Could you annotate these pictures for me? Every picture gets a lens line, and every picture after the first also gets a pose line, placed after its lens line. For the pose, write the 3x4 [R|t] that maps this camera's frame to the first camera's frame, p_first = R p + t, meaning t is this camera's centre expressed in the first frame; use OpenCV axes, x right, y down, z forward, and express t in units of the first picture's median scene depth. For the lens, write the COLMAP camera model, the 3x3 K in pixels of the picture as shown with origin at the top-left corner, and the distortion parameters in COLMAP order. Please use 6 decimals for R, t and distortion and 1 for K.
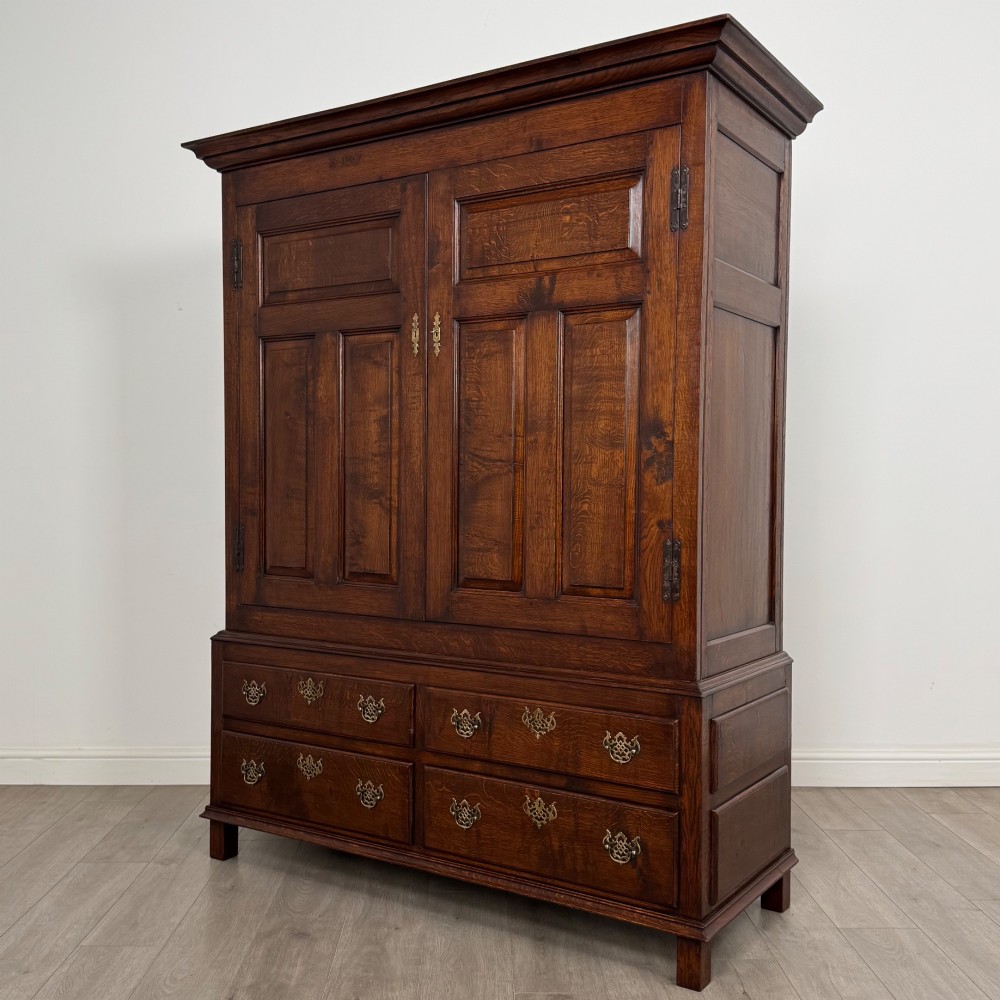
lens RADIAL K [[1068.7, 0, 487.2], [0, 1068.7, 519.0], [0, 0, 1]] dist [0.175255, -0.344481]
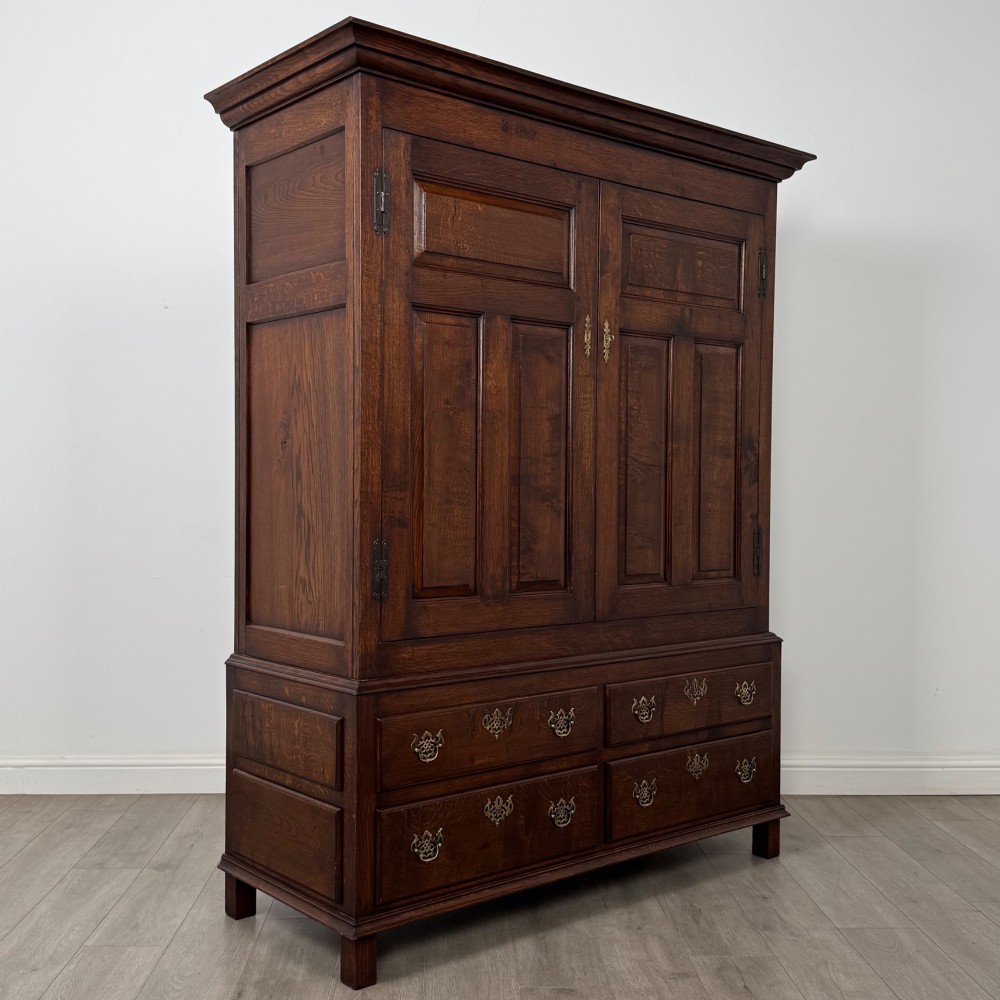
lens RADIAL K [[1150.3, 0, 438.7], [0, 1150.3, 522.7], [0, 0, 1]] dist [0.169303, -0.294069]
pose [[0.321227, -0.033710, 0.946402, -1.110617], [0.028127, 0.999265, 0.026046, -0.030235], [-0.946584, 0.018253, 0.321939, 0.772708]]
